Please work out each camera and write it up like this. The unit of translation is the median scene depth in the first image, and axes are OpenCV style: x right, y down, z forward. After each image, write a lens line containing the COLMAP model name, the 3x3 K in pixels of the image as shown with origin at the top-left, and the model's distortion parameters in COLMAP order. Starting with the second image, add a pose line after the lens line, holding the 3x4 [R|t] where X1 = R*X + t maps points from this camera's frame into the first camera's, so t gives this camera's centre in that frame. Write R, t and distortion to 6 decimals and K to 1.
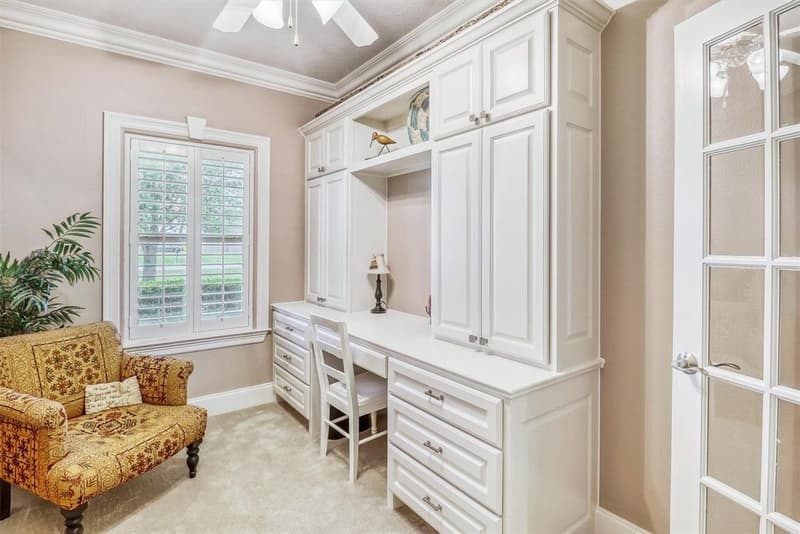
lens RADIAL K [[406.6, 0, 405.4], [0, 406.6, 245.5], [0, 0, 1]] dist [0.003264, -0.013861]
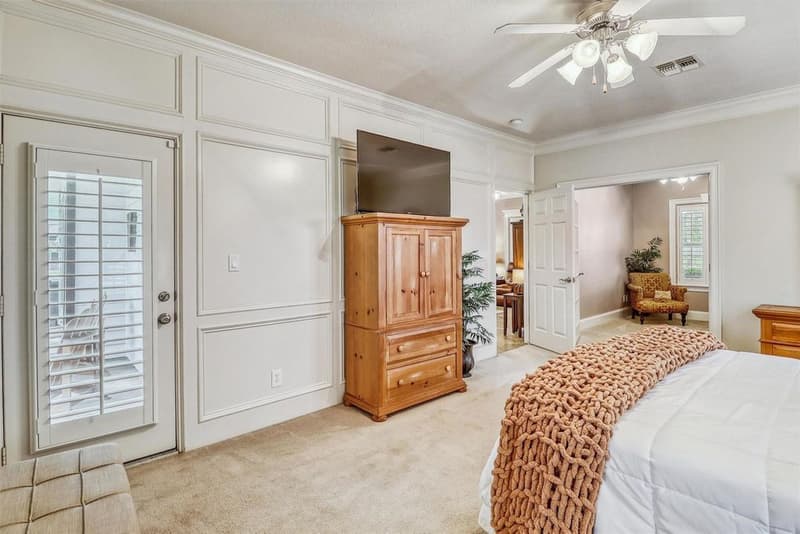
lens RADIAL K [[397.2, 0, 405.4], [0, 397.2, 250.2], [0, 0, 1]] dist [-0.000874, -0.012580]
pose [[0.092289, -0.003382, -0.995726, 2.079578], [0.005891, 0.999979, -0.002850, 0.016706], [0.995715, -0.005603, 0.092307, -1.233116]]
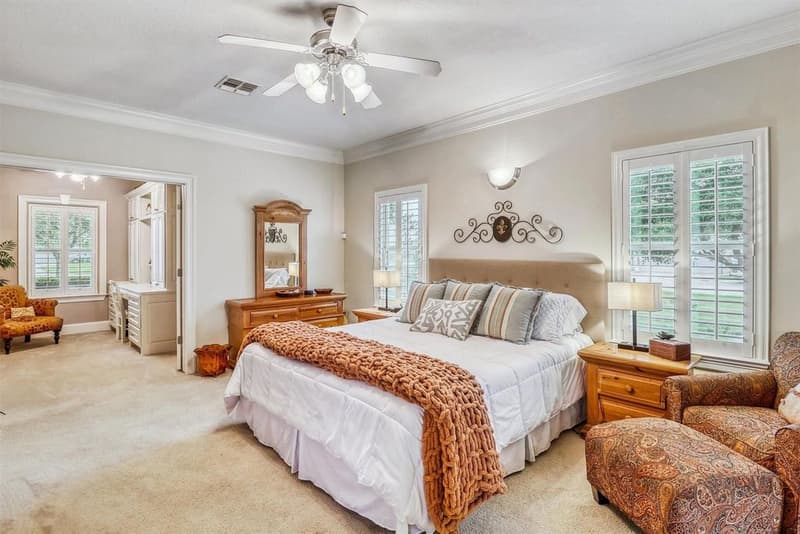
lens RADIAL K [[399.4, 0, 405.7], [0, 399.4, 254.7], [0, 0, 1]] dist [0.002372, -0.013298]
pose [[0.991218, -0.006065, 0.132100, 1.282183], [0.005788, 0.999980, 0.002483, 0.013571], [-0.132112, -0.001696, 0.991233, -1.706101]]
